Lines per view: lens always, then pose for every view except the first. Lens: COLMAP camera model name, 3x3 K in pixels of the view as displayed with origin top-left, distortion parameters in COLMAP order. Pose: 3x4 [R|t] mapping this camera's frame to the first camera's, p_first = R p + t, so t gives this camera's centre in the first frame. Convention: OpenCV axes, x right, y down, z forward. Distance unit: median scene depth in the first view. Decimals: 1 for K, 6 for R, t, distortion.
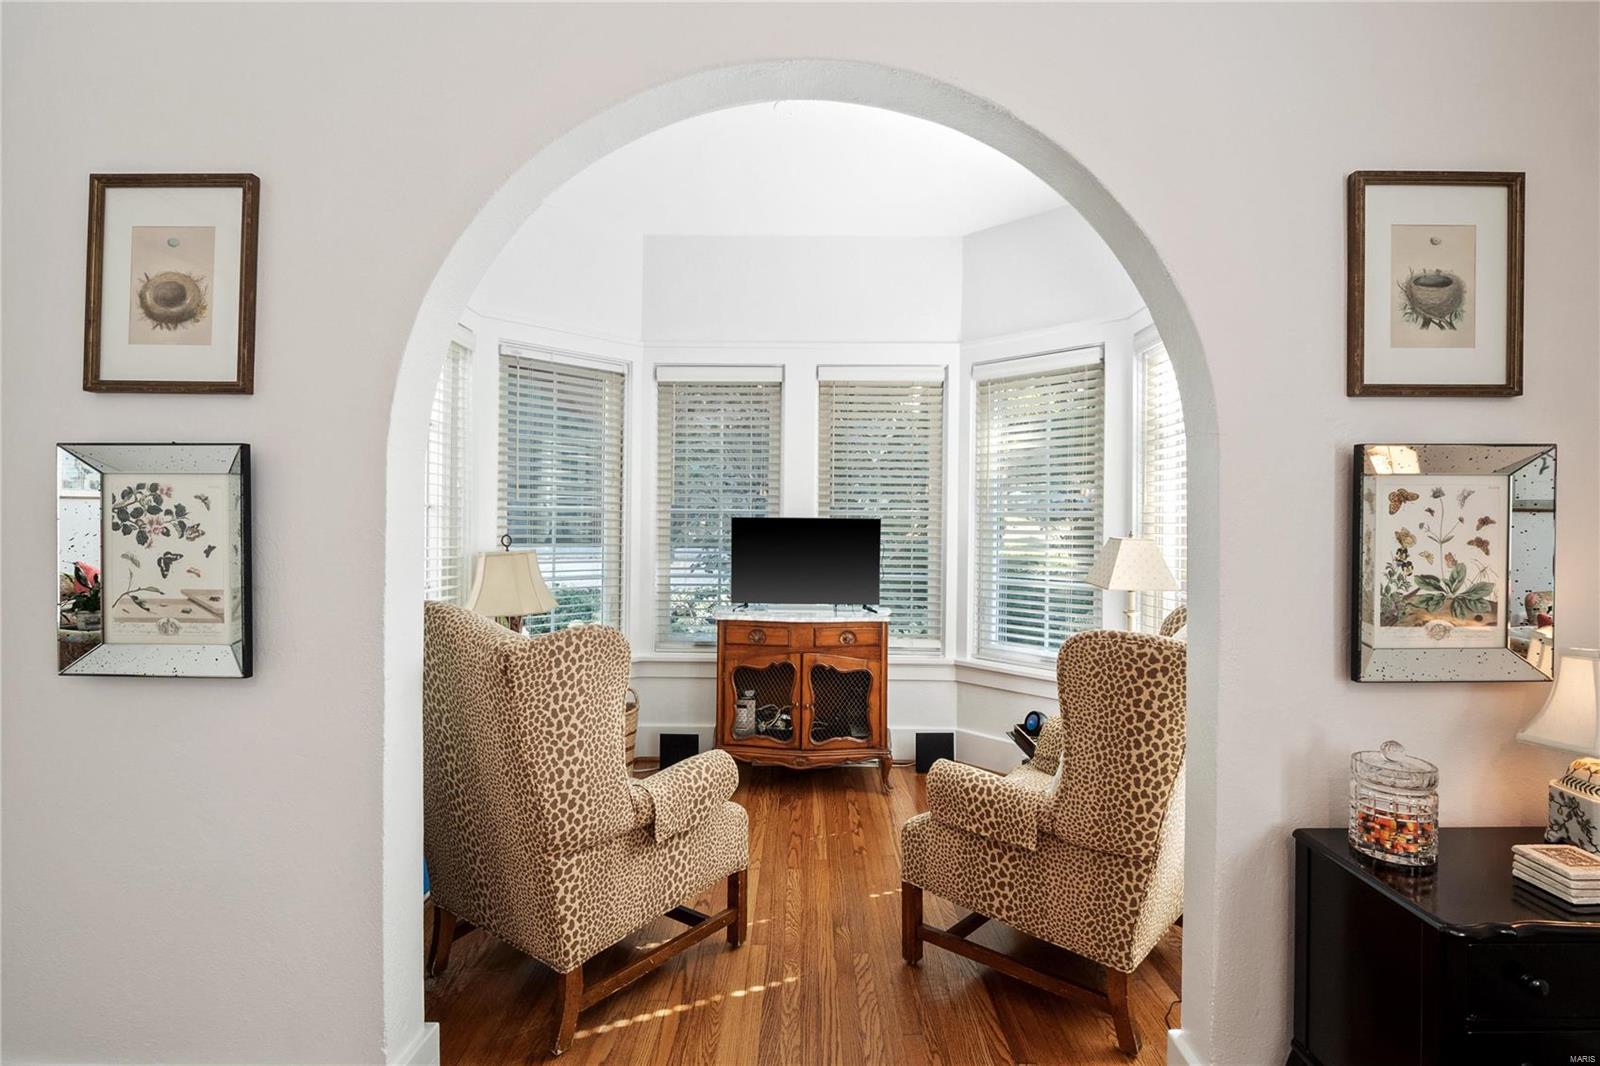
lens RADIAL K [[749.4, 0, 801.1], [0, 749.4, 514.5], [0, 0, 1]] dist [-0.009018, -0.000115]
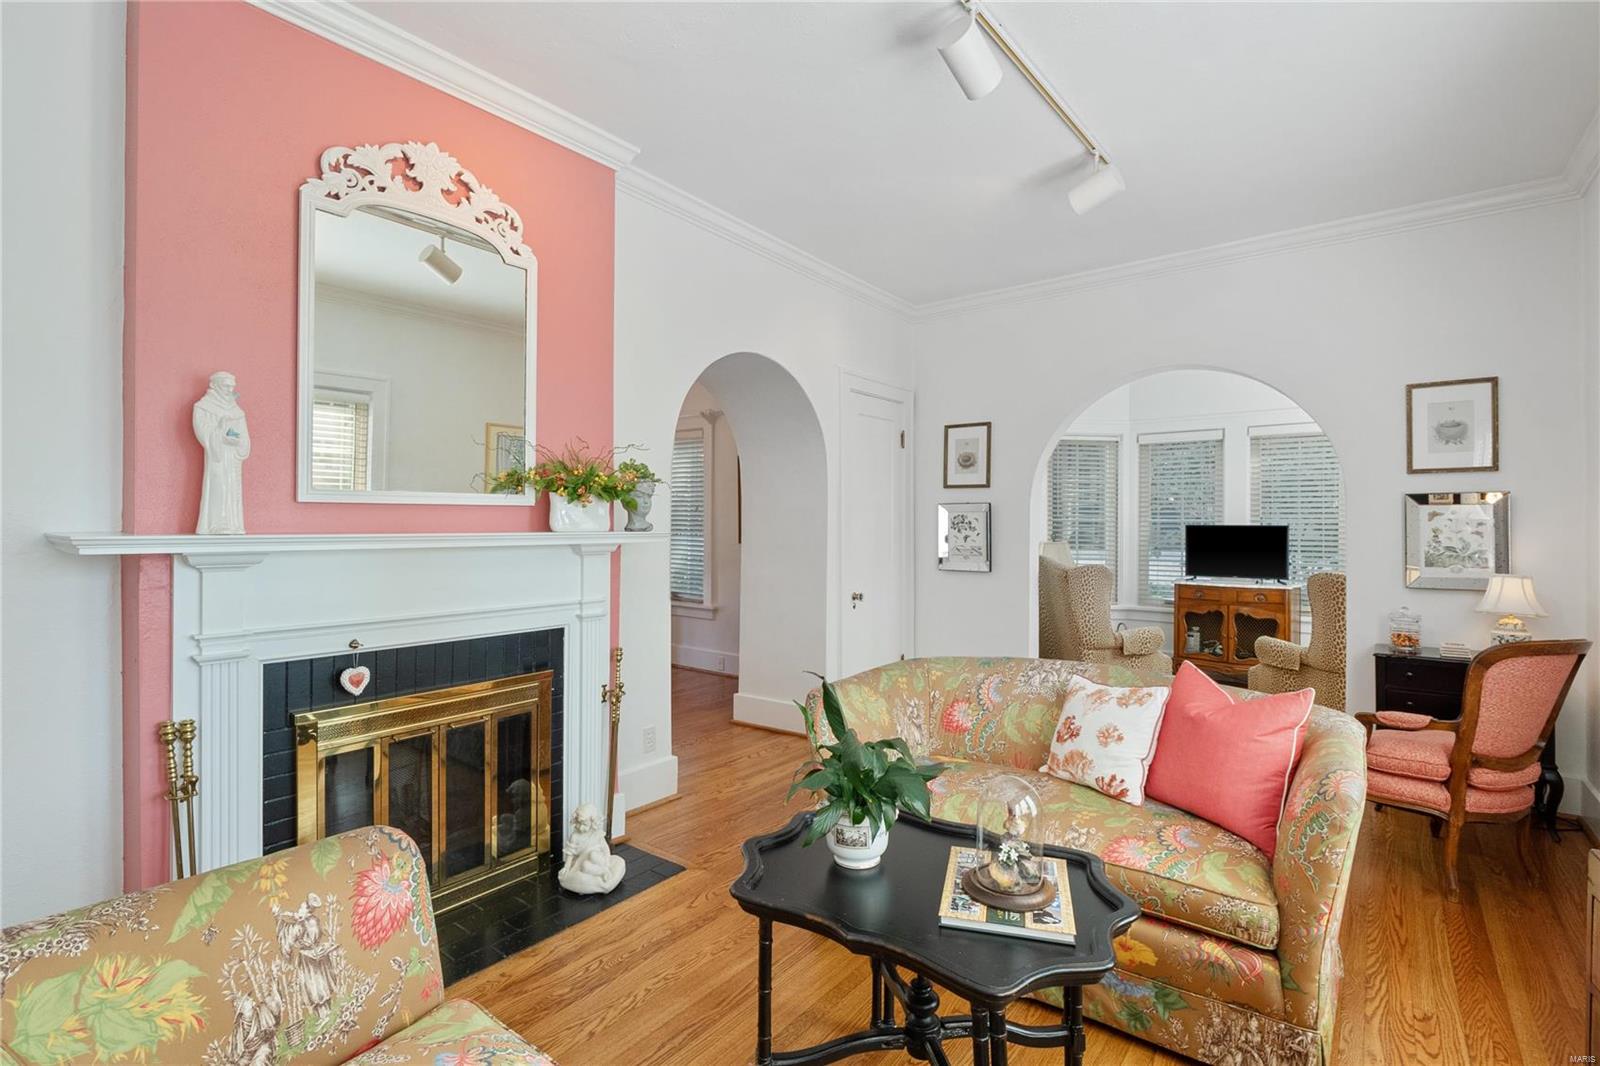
lens RADIAL K [[749.4, 0, 801.1], [0, 749.4, 514.5], [0, 0, 1]] dist [-0.009018, -0.000115]
pose [[0.789973, -0.012104, -0.613022, 0.272429], [0.003954, 0.999885, -0.014647, 0.002047], [0.613128, 0.009147, 0.789930, -0.909340]]
